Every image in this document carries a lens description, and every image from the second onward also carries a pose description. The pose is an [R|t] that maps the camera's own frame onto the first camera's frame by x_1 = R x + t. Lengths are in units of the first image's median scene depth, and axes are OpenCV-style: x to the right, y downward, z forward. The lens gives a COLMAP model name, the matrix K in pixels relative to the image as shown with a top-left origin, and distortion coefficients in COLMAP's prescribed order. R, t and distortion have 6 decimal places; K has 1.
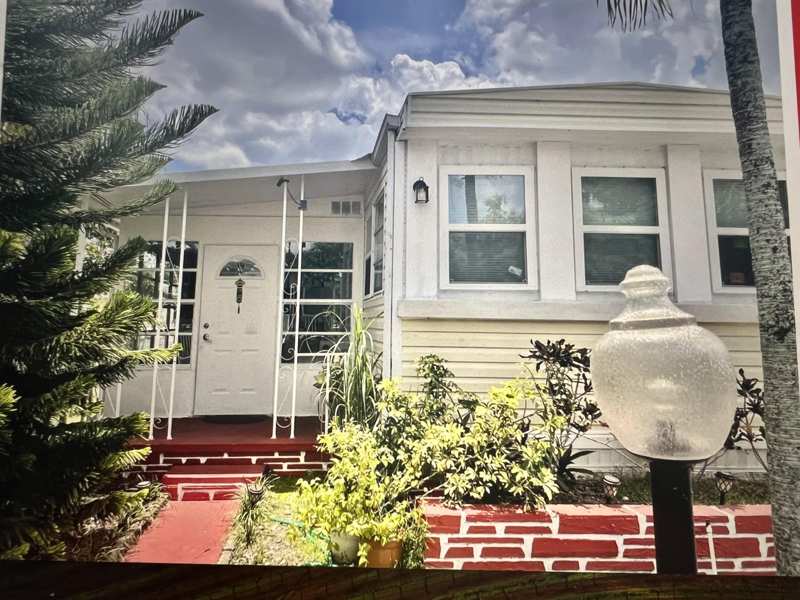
lens RADIAL K [[629.7, 0, 378.7], [0, 629.7, 299.4], [0, 0, 1]] dist [0.022191, -0.057555]
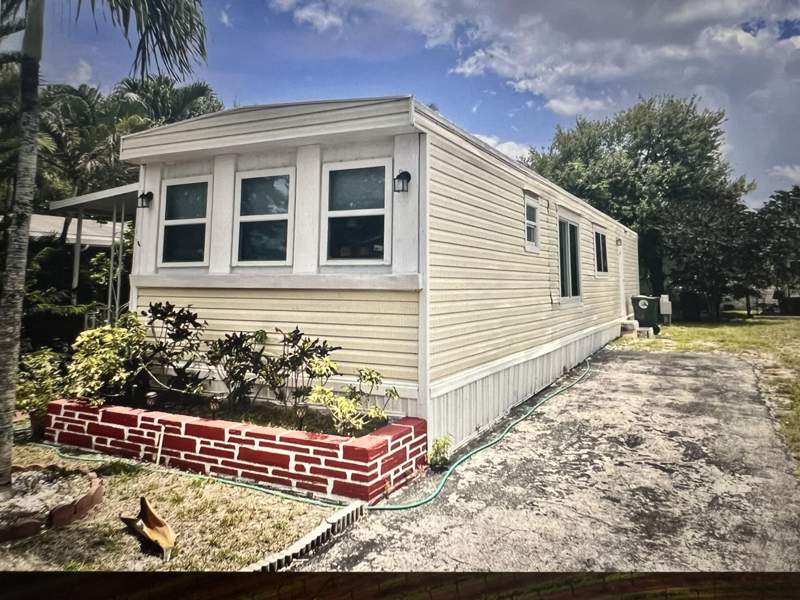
lens RADIAL K [[629.7, 0, 378.7], [0, 629.7, 299.4], [0, 0, 1]] dist [0.022191, -0.057555]
pose [[0.869011, 0.003603, -0.494780, 1.652729], [0.010999, 0.999586, 0.026597, 0.033155], [0.494671, -0.028555, 0.868611, -0.013498]]
